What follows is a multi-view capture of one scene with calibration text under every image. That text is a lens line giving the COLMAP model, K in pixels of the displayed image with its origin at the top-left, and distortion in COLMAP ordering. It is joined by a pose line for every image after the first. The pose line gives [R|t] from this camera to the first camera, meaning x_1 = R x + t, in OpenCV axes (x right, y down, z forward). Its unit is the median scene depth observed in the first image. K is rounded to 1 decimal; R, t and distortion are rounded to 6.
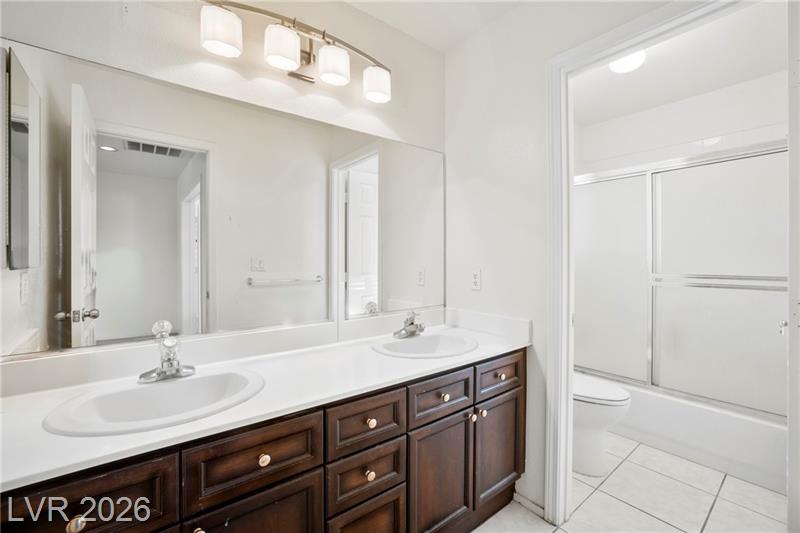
lens RADIAL K [[341.4, 0, 395.9], [0, 341.4, 265.2], [0, 0, 1]] dist [-0.032415, 0.005386]
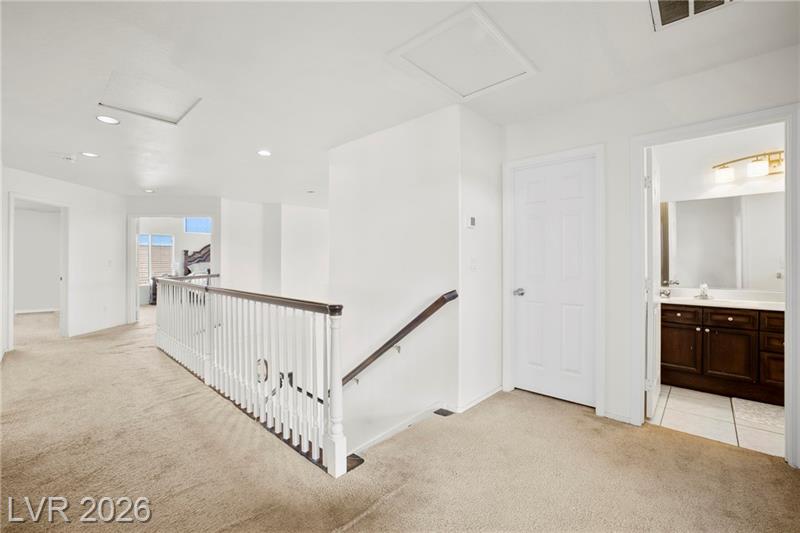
lens RADIAL K [[341.4, 0, 395.9], [0, 341.4, 267.2], [0, 0, 1]] dist [-0.032415, 0.005386]
pose [[0.167266, 0.004975, -0.985899, 1.864097], [-0.008515, 0.999957, 0.003601, 0.056062], [0.985875, 0.007792, 0.167302, -2.299544]]
